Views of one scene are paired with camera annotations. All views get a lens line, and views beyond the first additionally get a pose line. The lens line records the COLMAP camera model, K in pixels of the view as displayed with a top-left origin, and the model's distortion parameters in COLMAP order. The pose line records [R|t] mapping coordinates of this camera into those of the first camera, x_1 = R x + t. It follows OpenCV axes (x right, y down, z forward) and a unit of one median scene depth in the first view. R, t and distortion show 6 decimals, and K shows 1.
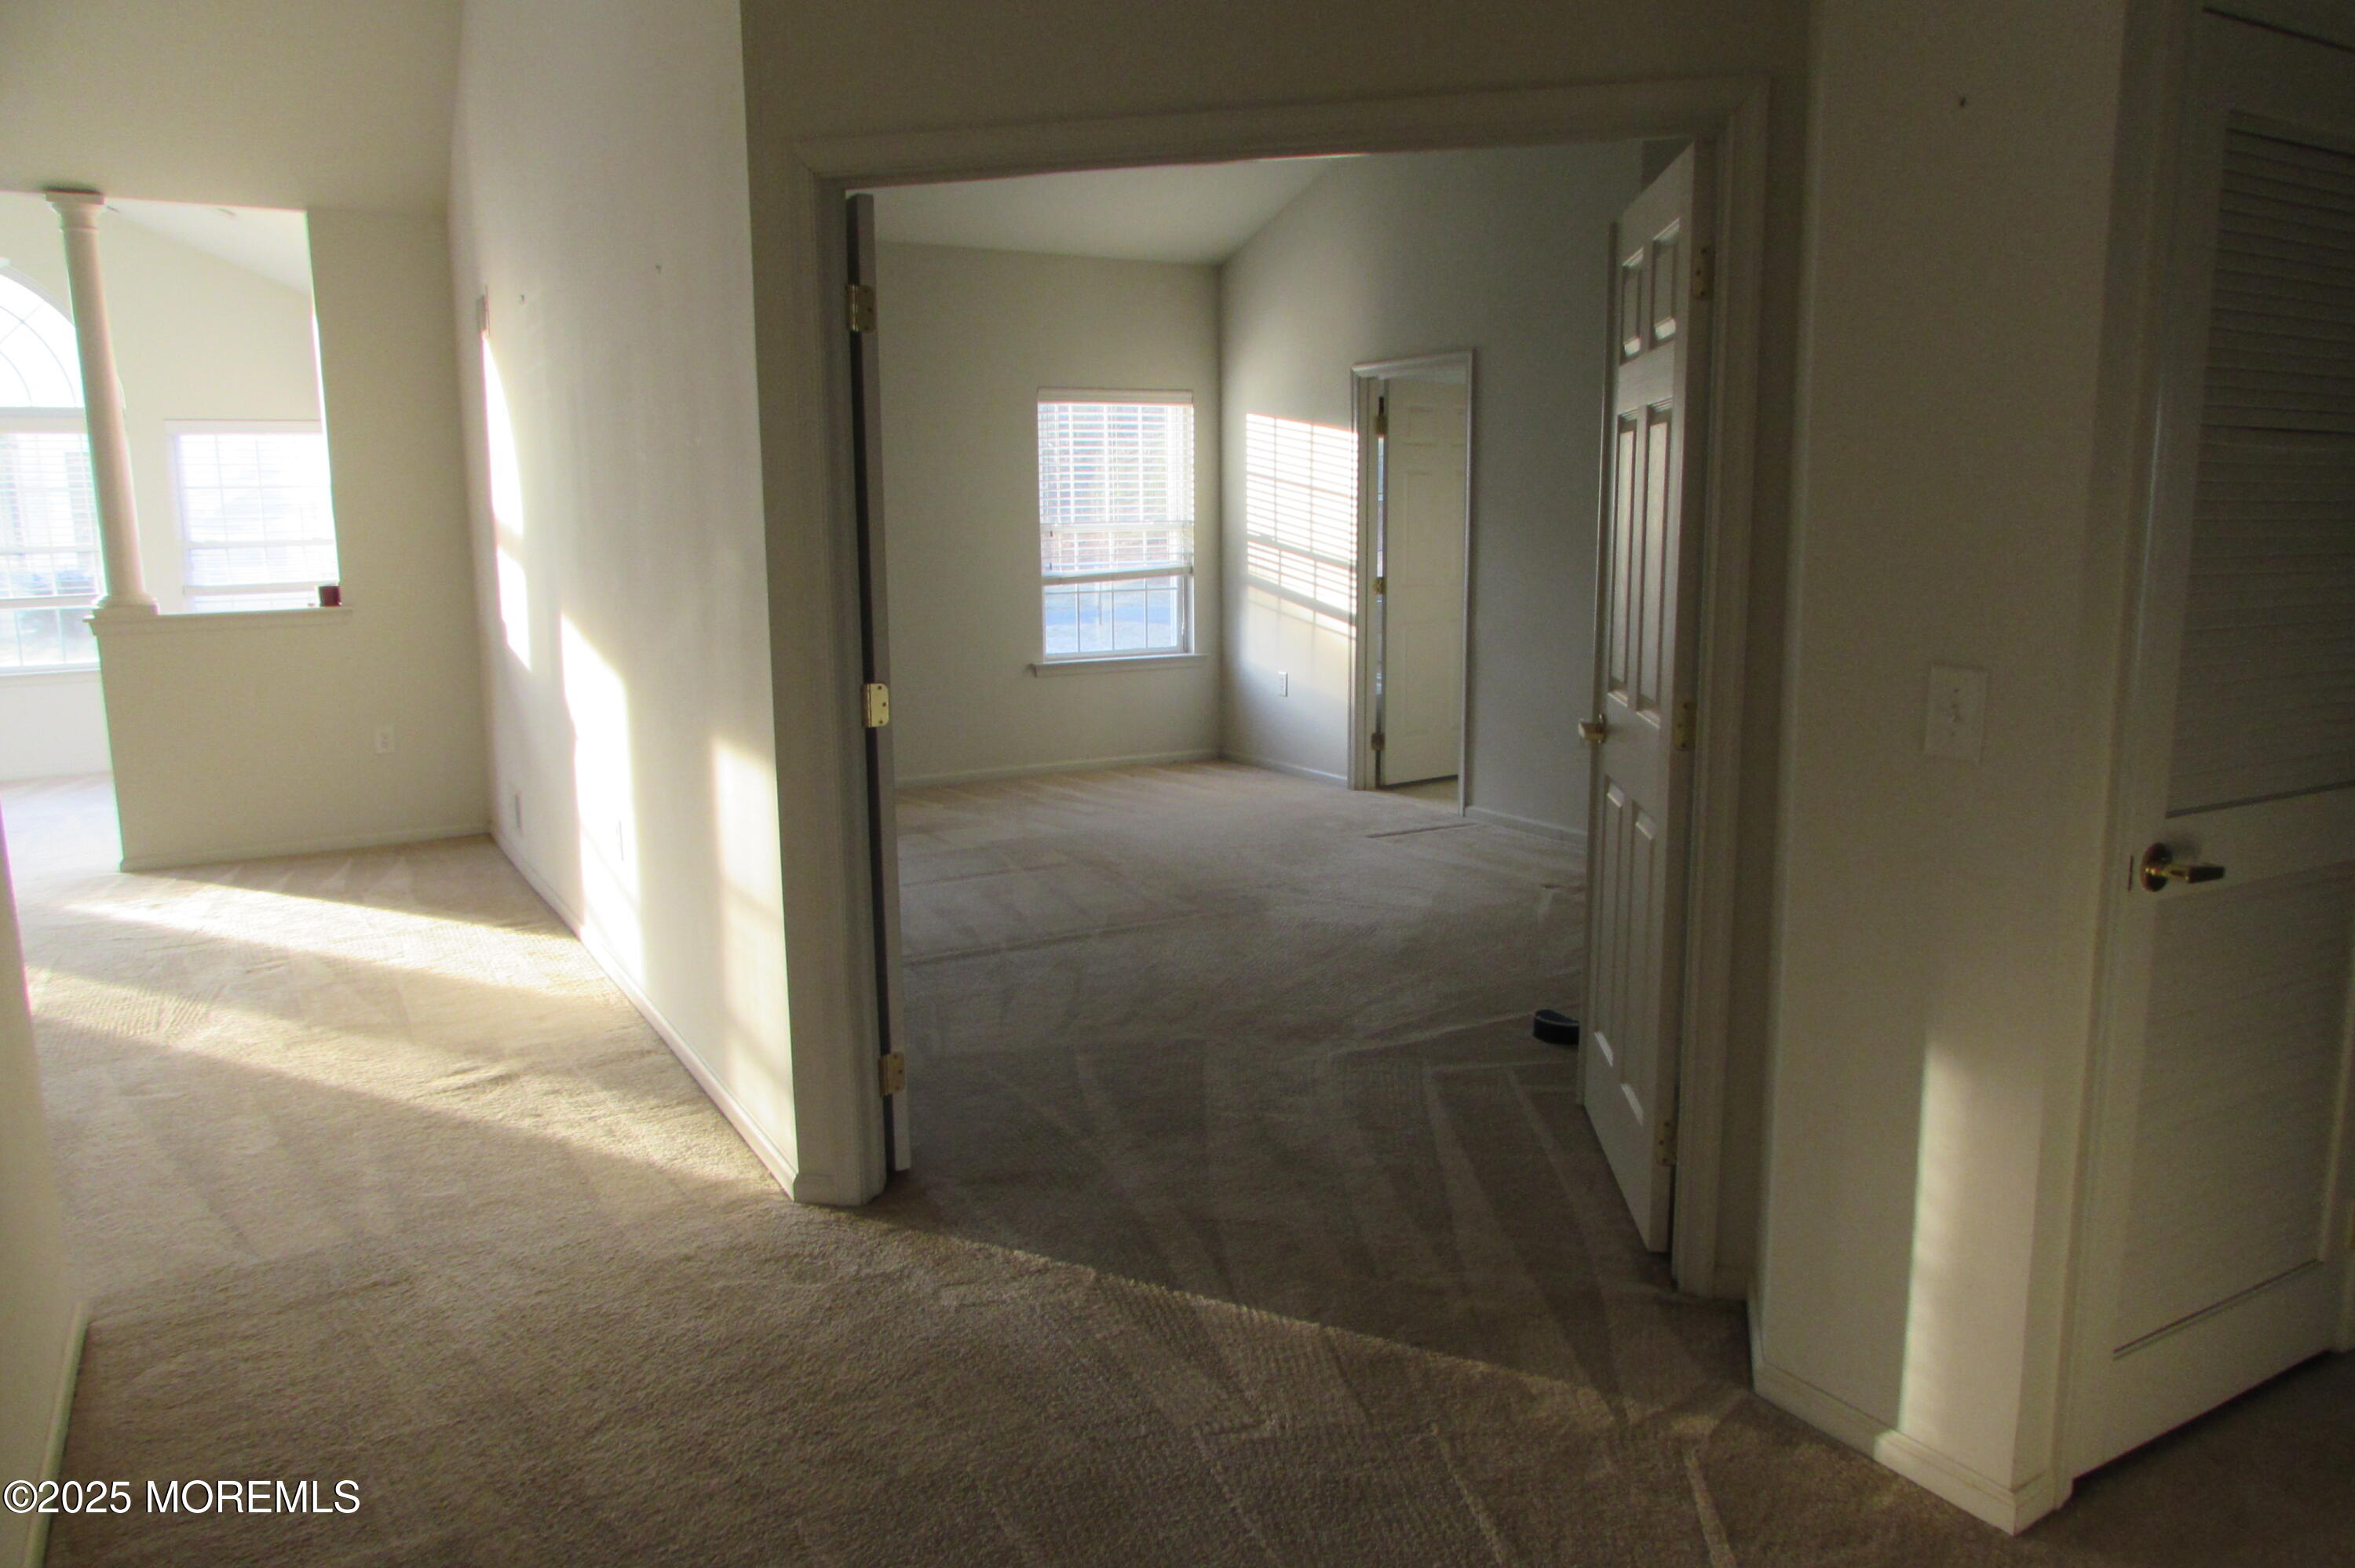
lens RADIAL K [[1706.3, 0, 1175.9], [0, 1706.3, 778.7], [0, 0, 1]] dist [-0.028202, 0.035932]
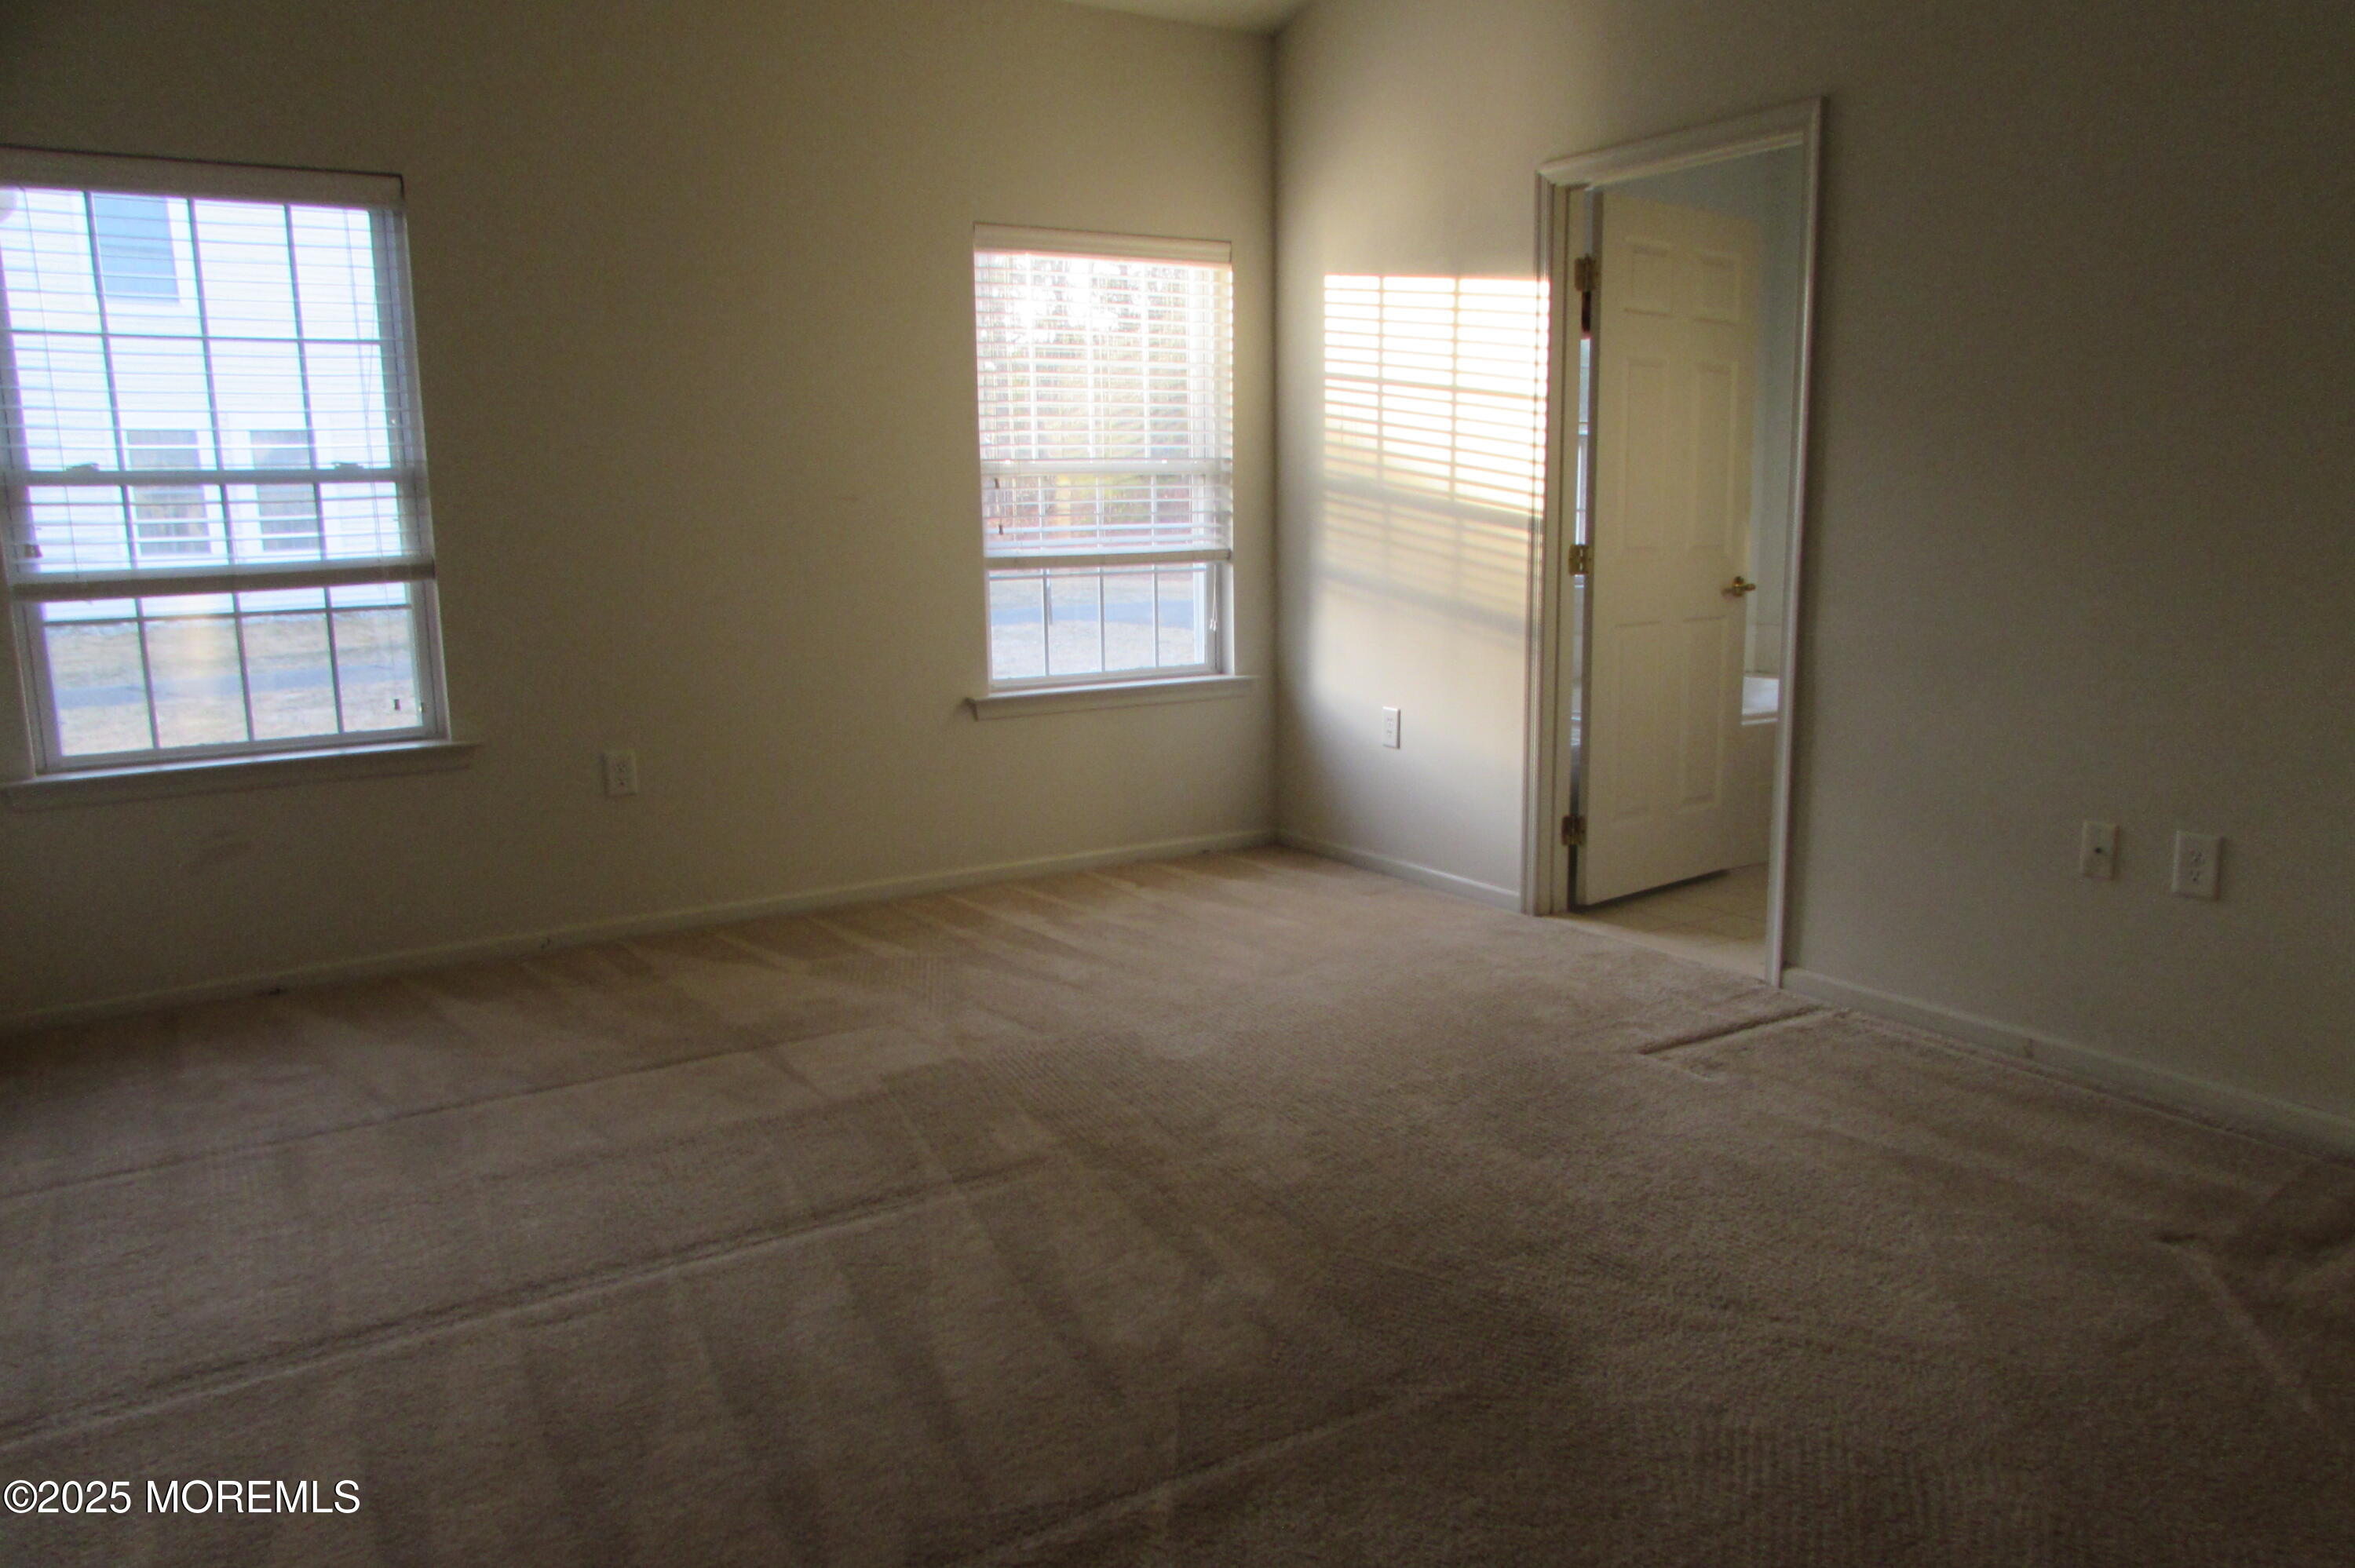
lens RADIAL K [[1706.3, 0, 1175.9], [0, 1706.3, 778.7], [0, 0, 1]] dist [-0.028202, 0.035932]
pose [[0.999367, -0.011316, 0.033718, -0.034787], [0.011223, 0.999933, 0.002955, -0.042416], [-0.033749, -0.002575, 0.999427, 0.427832]]
